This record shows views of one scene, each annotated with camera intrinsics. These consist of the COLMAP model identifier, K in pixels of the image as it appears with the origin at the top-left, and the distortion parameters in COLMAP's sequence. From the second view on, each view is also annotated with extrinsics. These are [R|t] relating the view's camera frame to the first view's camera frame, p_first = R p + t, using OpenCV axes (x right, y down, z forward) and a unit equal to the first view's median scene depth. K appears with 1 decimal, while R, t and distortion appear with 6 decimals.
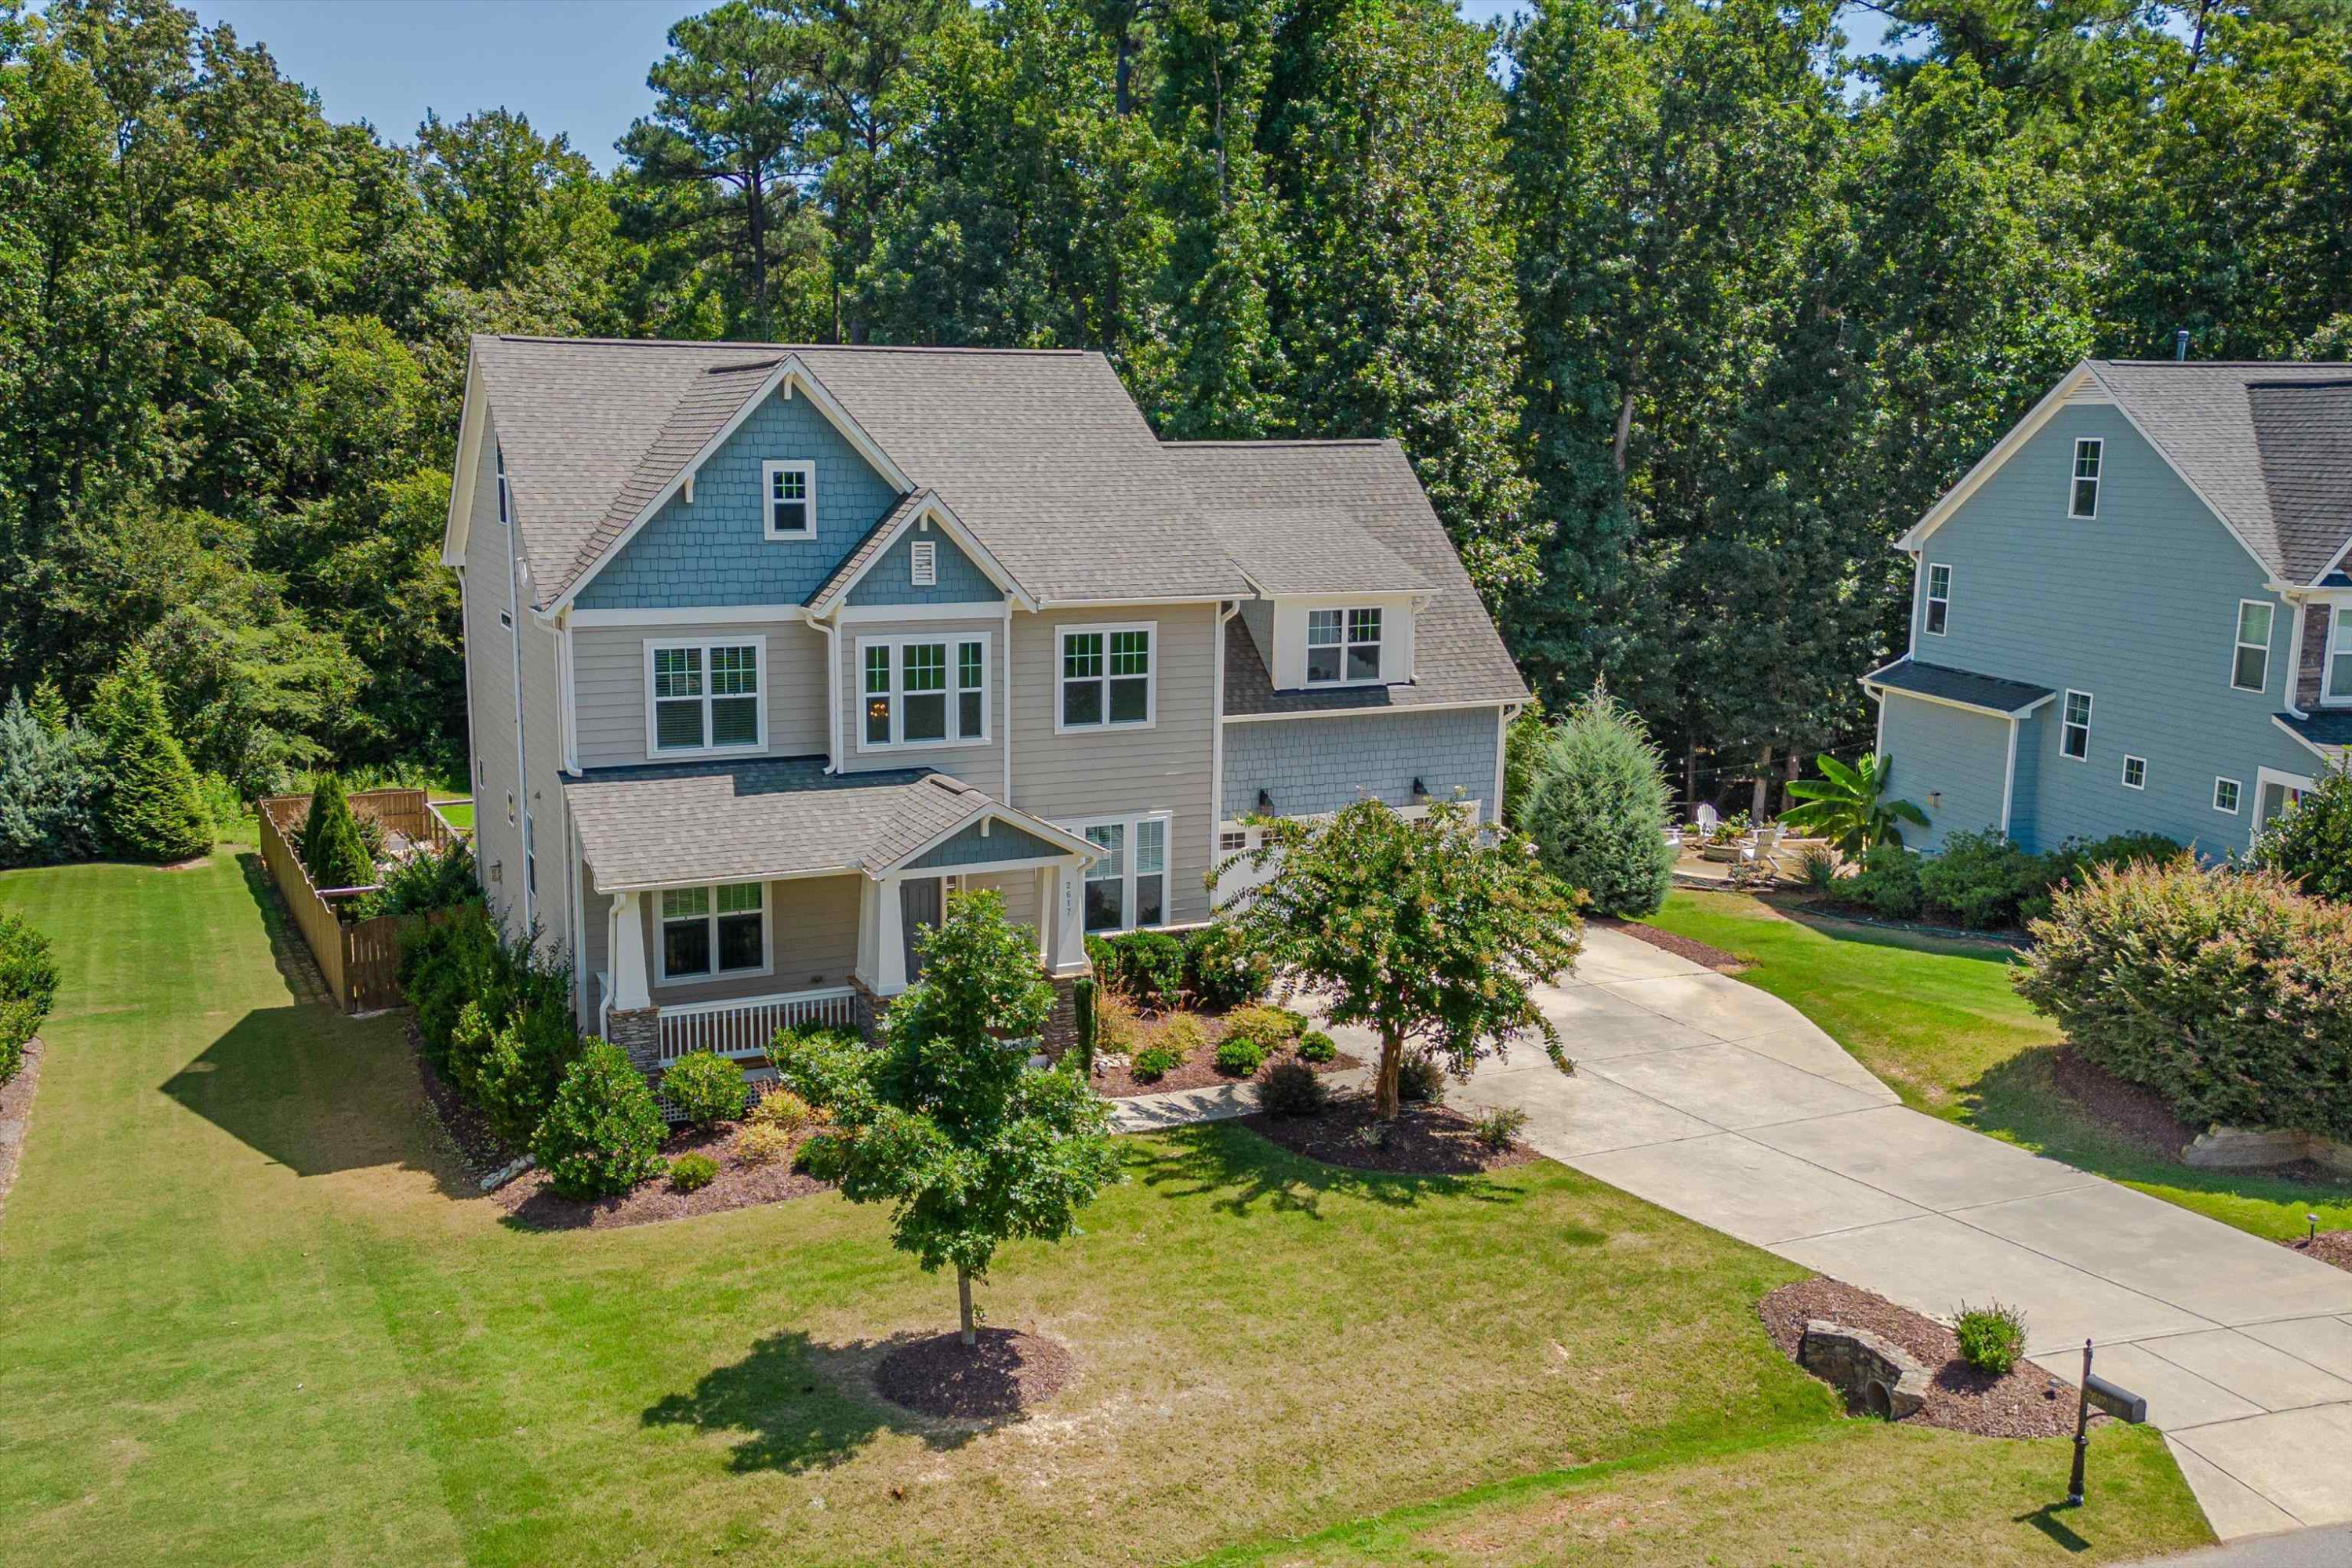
lens RADIAL K [[2008.0, 0, 1075.2], [0, 2008.0, 779.3], [0, 0, 1]] dist [0.040896, -0.005575]
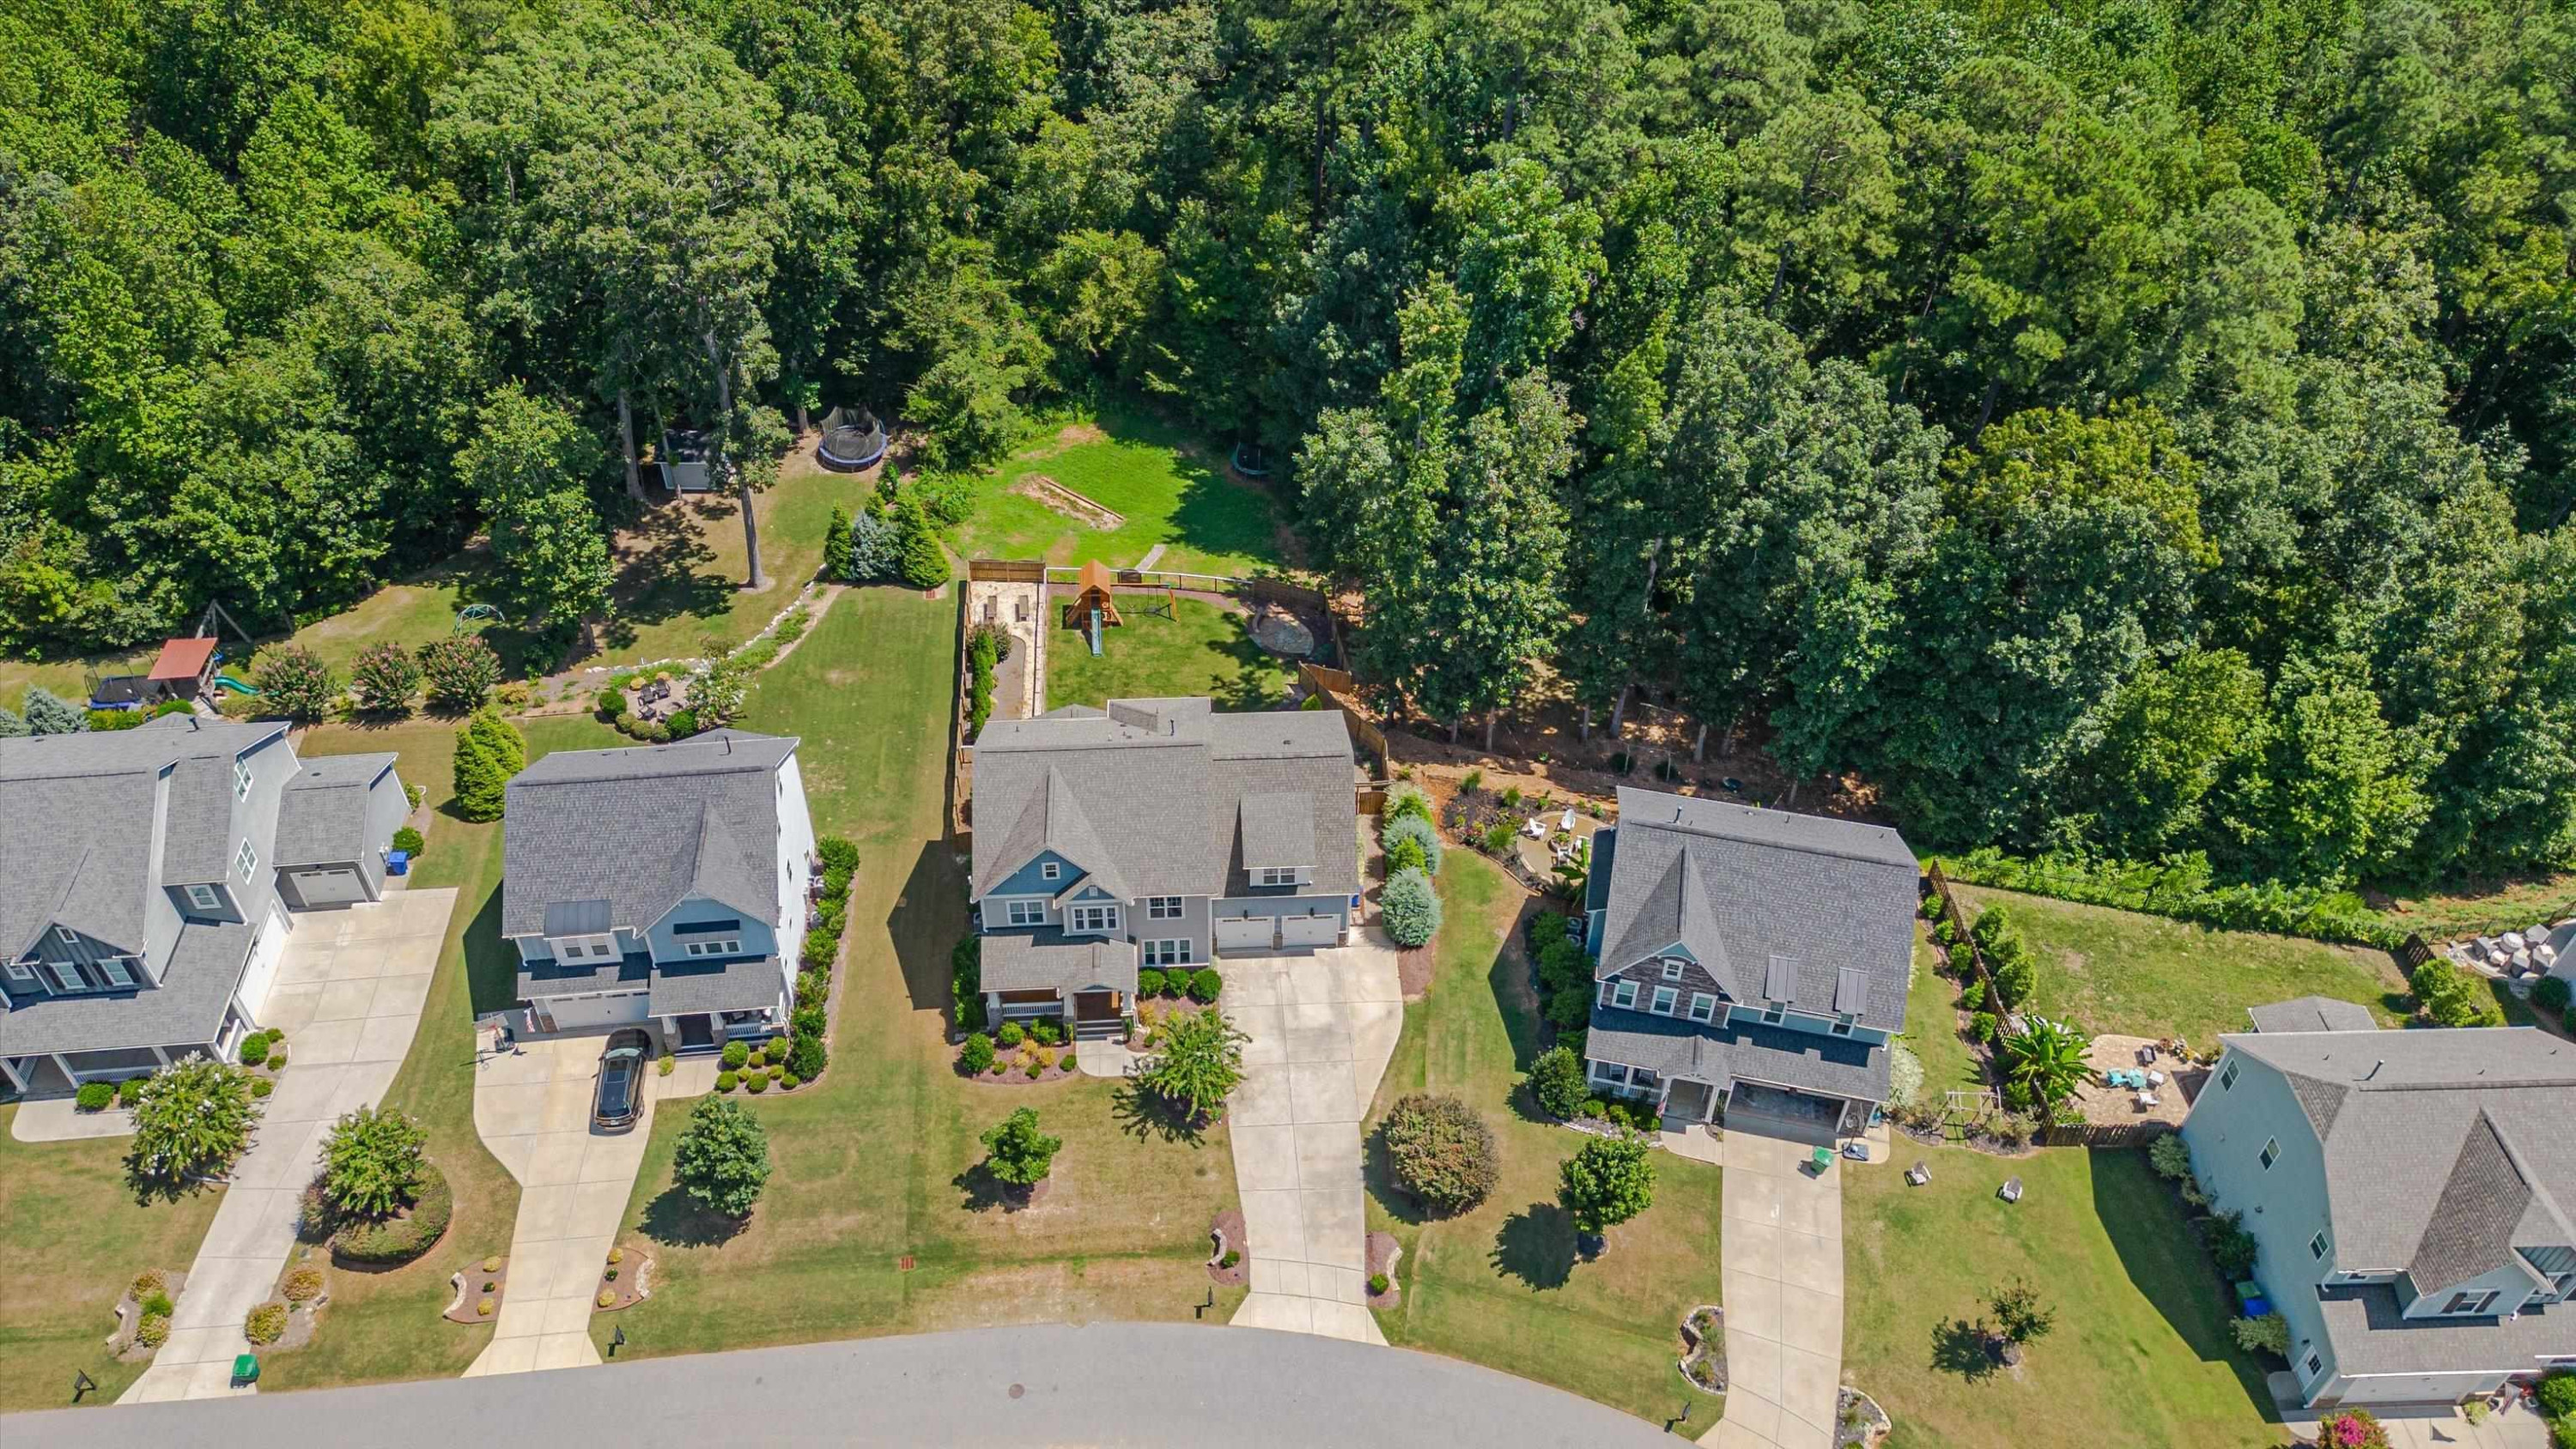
lens RADIAL K [[1963.6, 0, 1263.4], [0, 1963.6, 736.8], [0, 0, 1]] dist [0.057913, -0.044477]
pose [[0.935925, 0.245578, -0.252459, 0.857713], [-0.061949, 0.820418, 0.568399, -2.001080], [0.346708, -0.516339, 0.783063, -1.120934]]
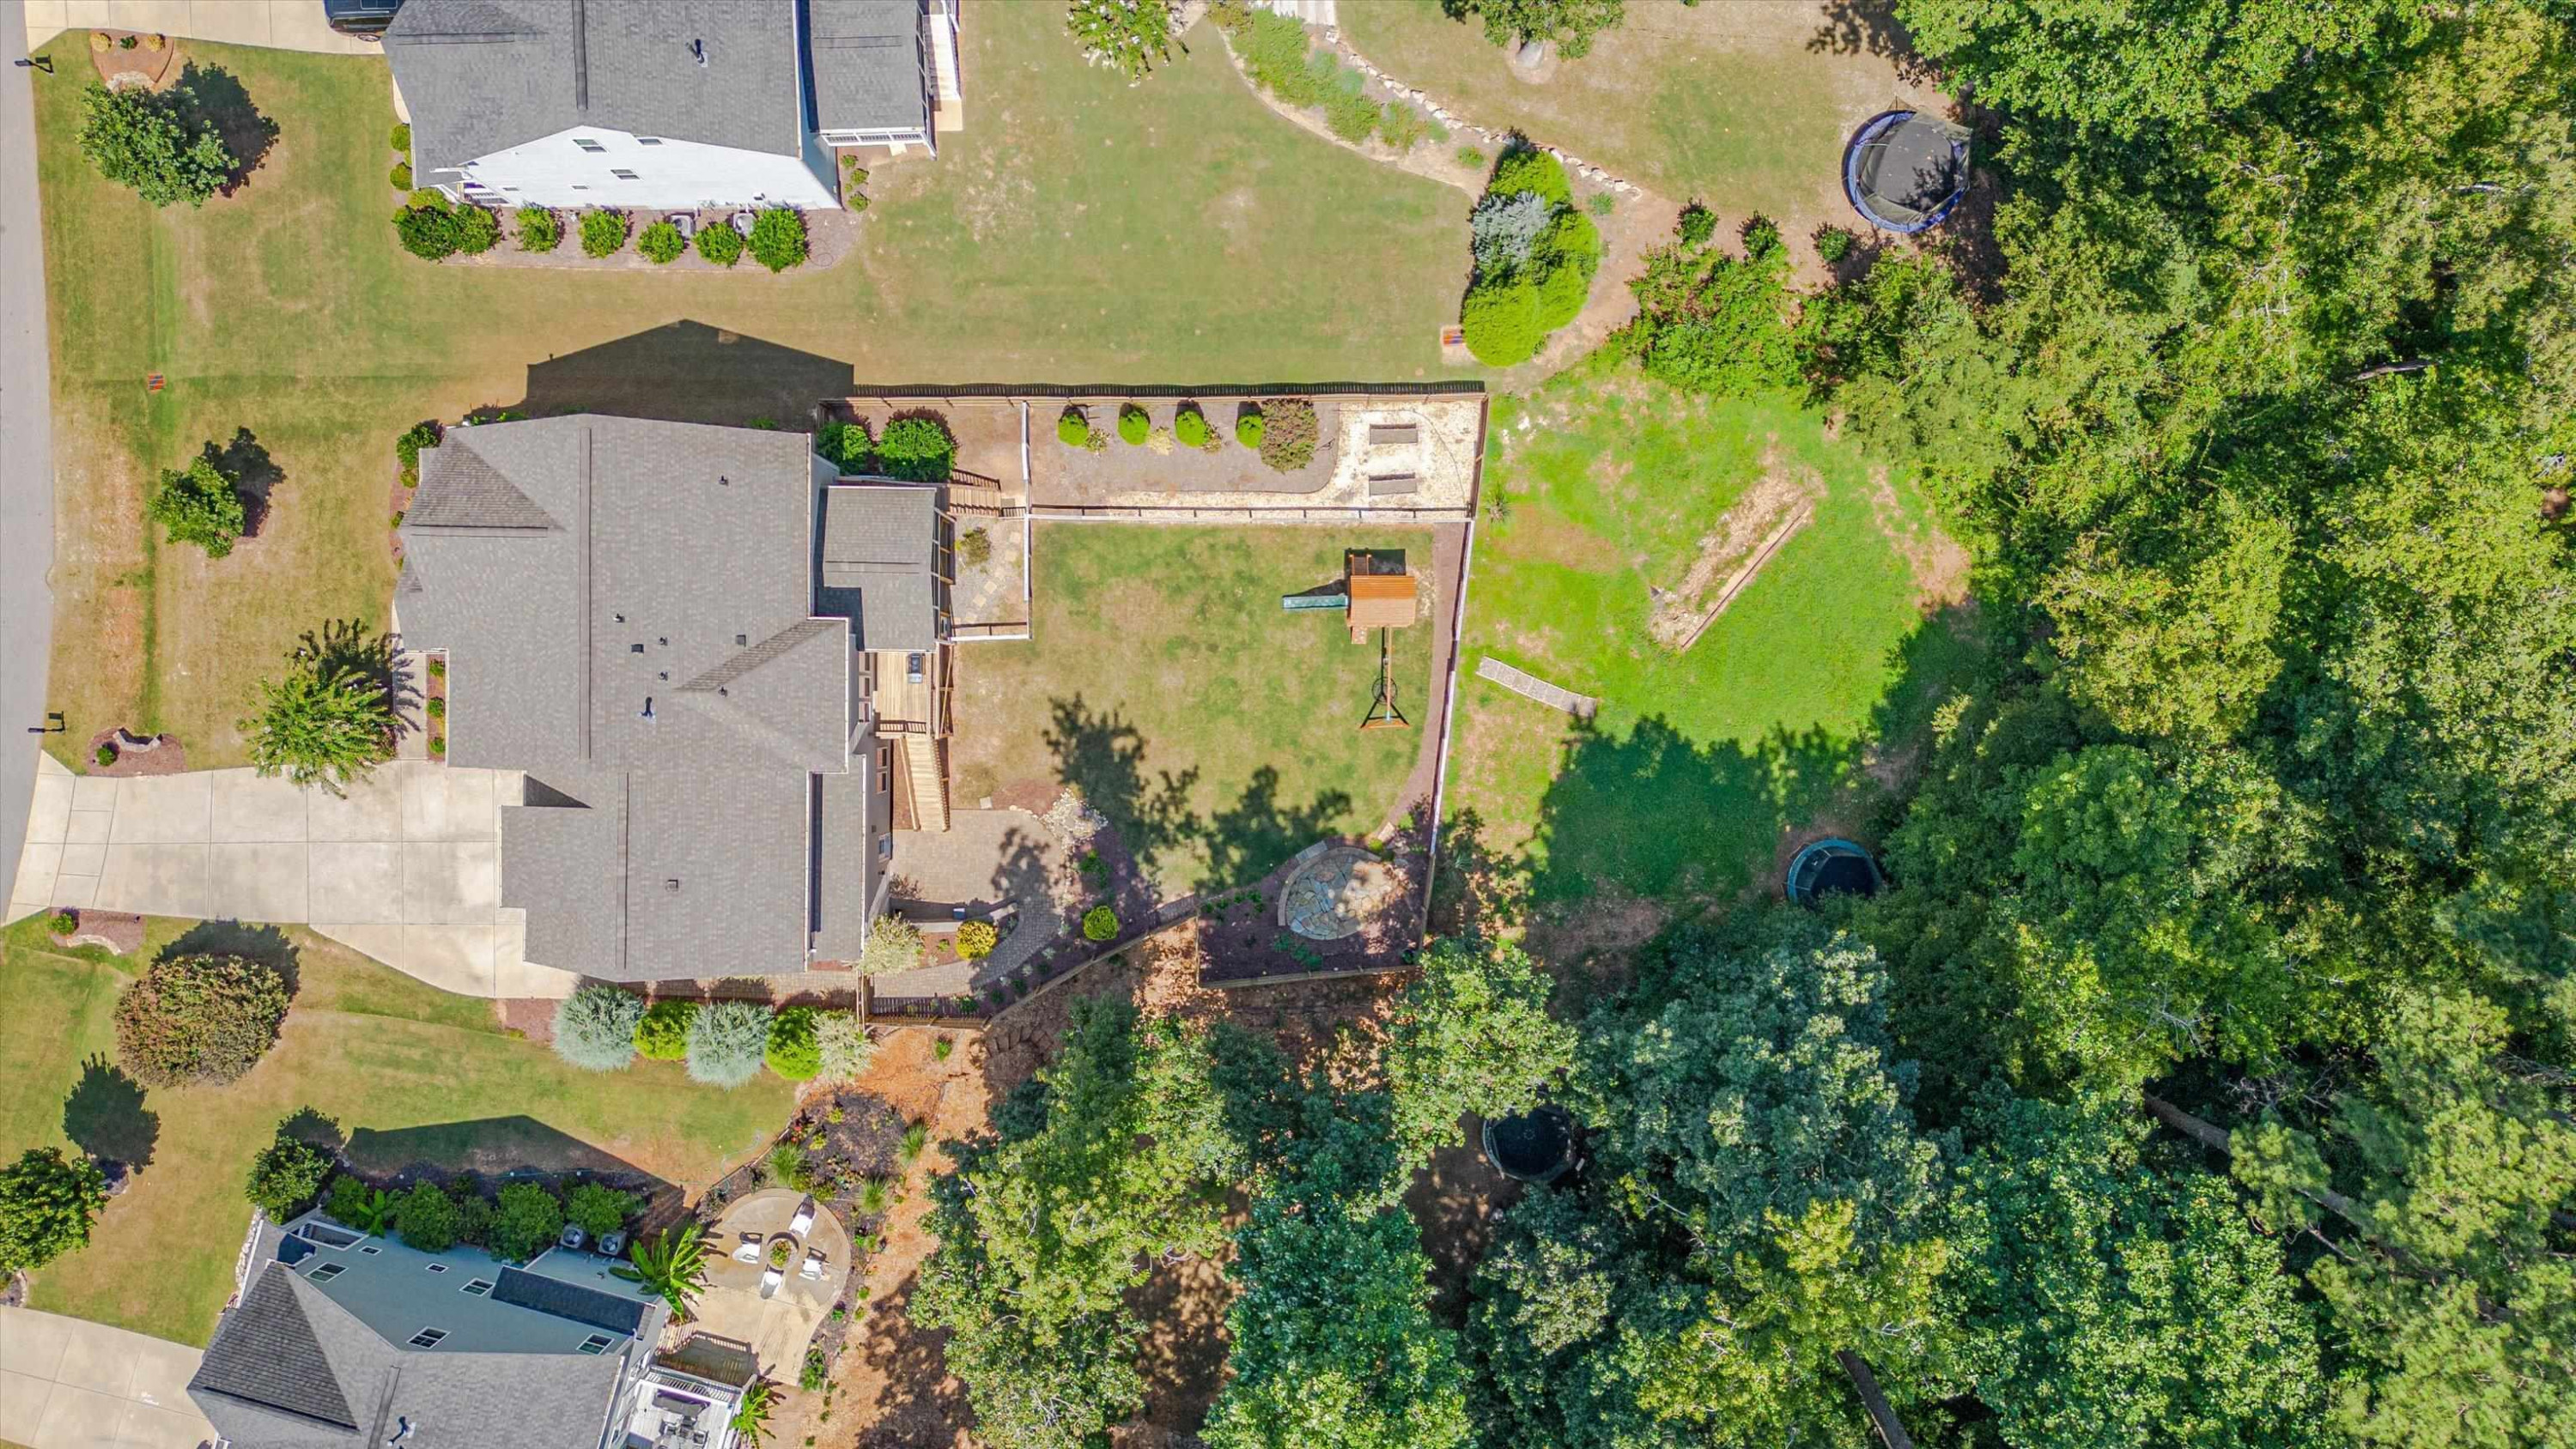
lens RADIAL K [[1963.6, 0, 1274.2], [0, 1963.6, 733.1], [0, 0, 1]] dist [0.057913, -0.044477]
pose [[-0.409619, 0.912106, 0.016611, -0.353248], [-0.138188, -0.080037, 0.987167, -2.398836], [0.901730, 0.402066, 0.158827, 1.543781]]
